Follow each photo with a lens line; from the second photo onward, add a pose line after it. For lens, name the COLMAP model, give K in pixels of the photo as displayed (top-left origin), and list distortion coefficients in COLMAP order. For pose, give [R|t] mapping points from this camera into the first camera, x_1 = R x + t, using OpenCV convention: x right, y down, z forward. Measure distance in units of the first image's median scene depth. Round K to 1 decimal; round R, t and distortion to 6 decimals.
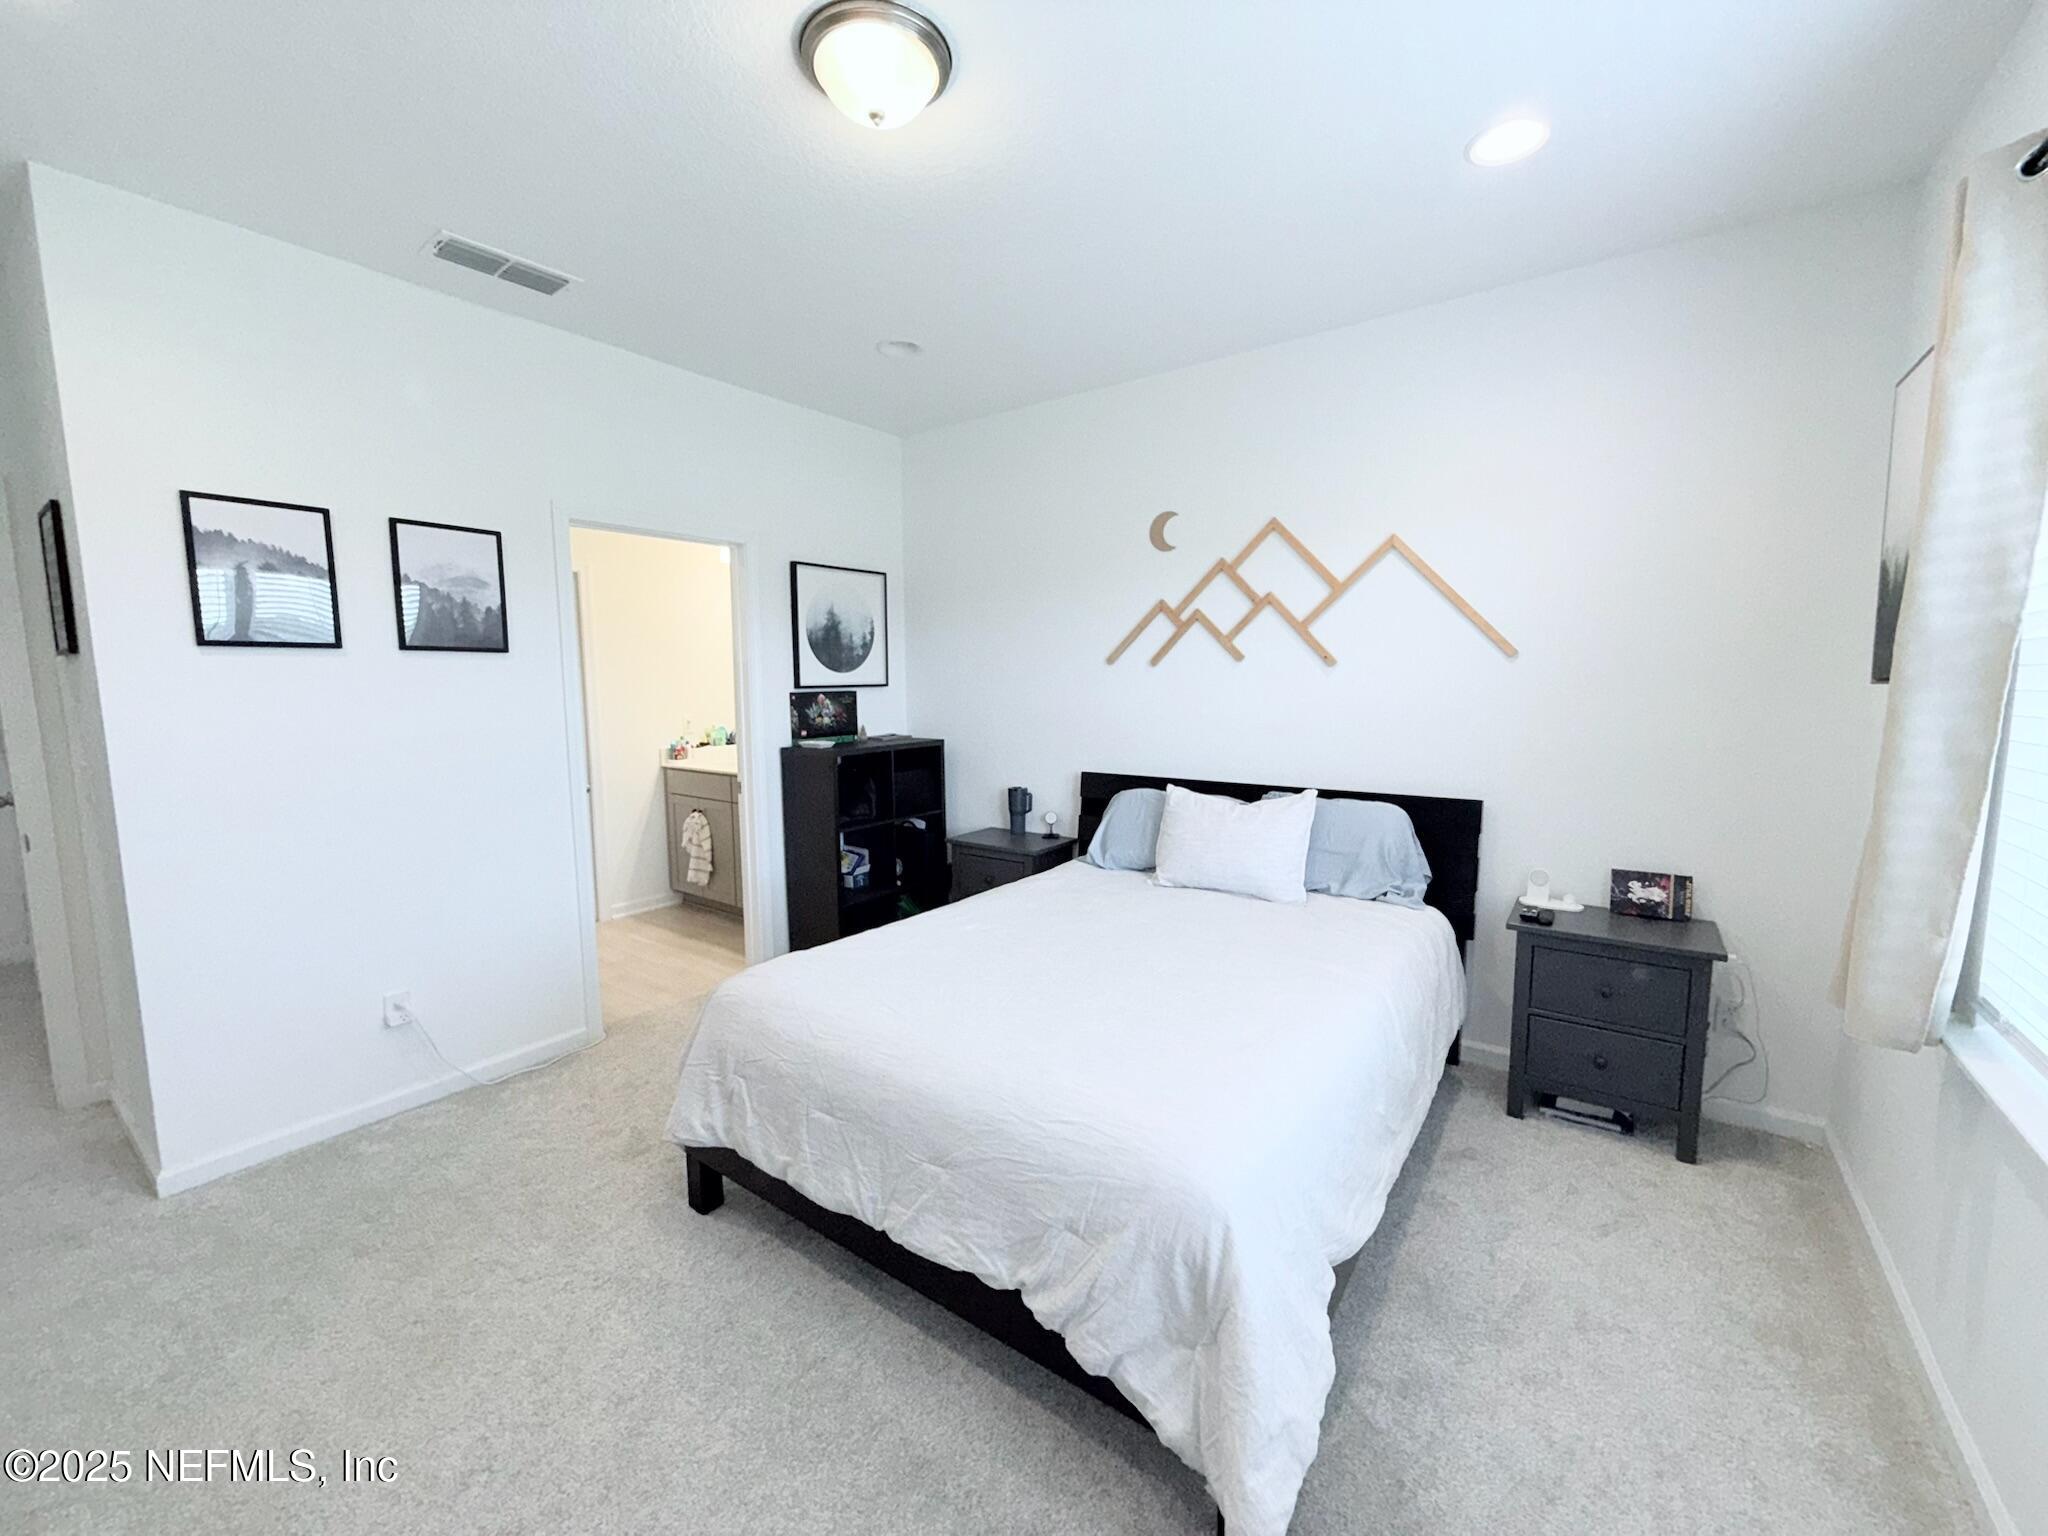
lens RADIAL K [[812.9, 0, 1024.0], [0, 812.9, 768.0], [0, 0, 1]] dist [-0.000643, -0.000183]
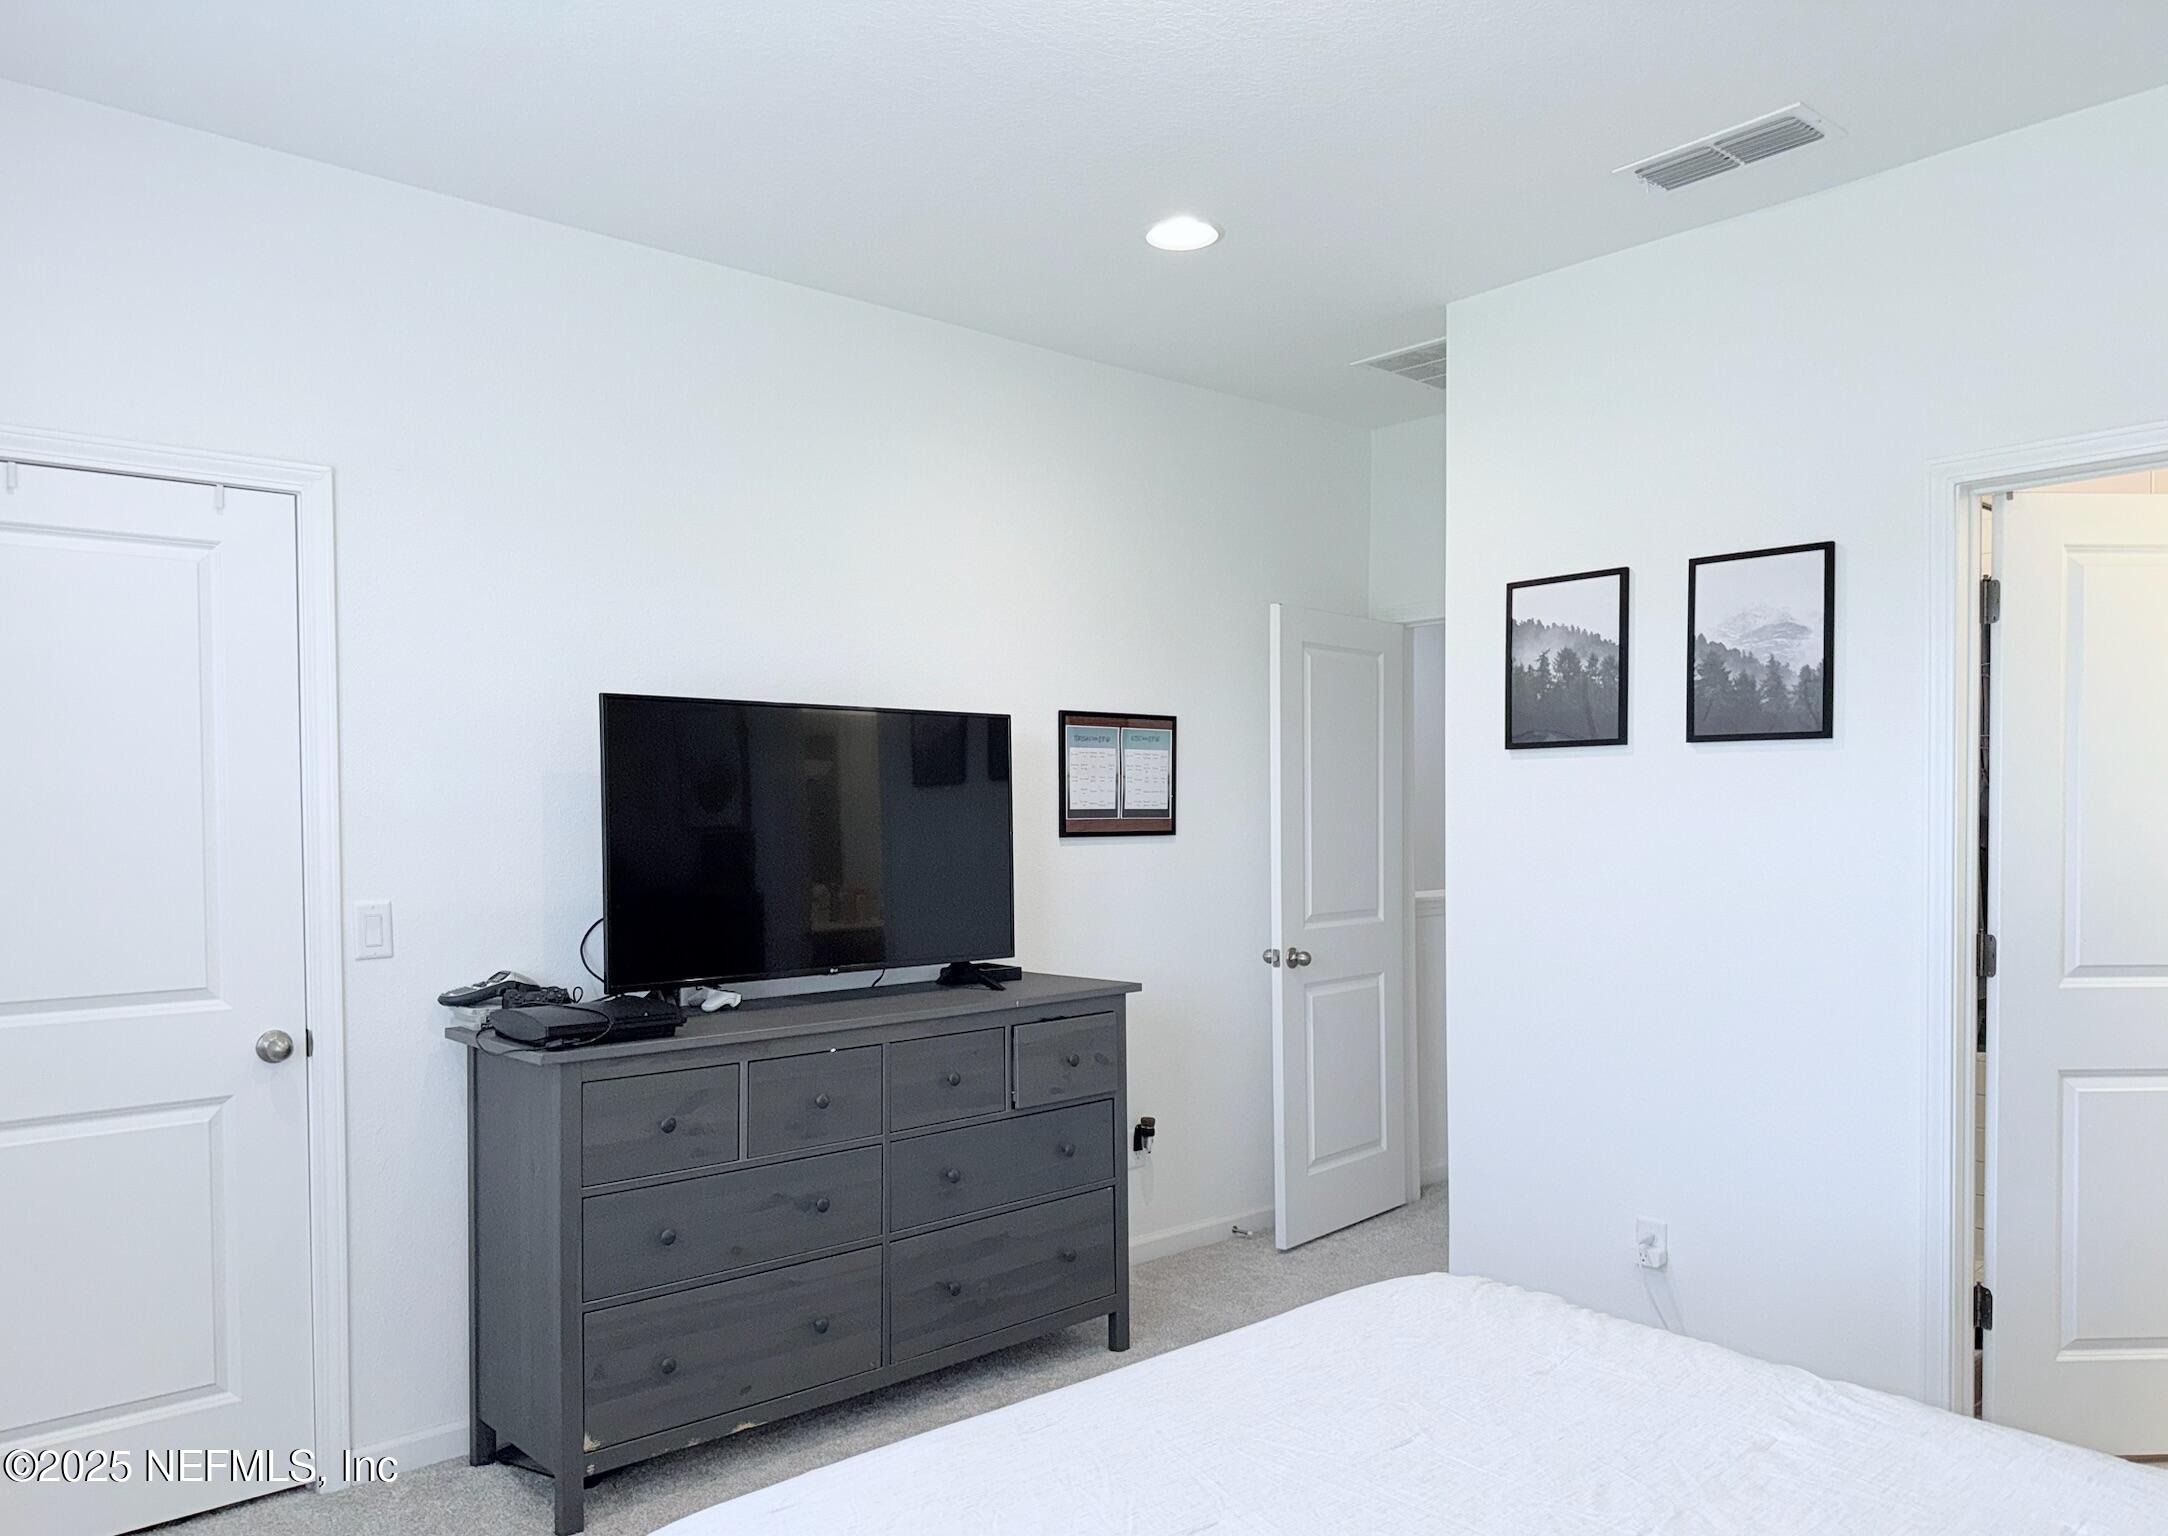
lens RADIAL K [[1540.3, 0, 1084.0], [0, 1540.3, 768.0], [0, 0, 1]] dist [0.001200, 0.000171]
pose [[-0.211493, -0.015060, -0.977264, 0.630415], [-0.091925, 0.995756, 0.004549, -0.080856], [0.973047, 0.090797, -0.211979, 0.764398]]
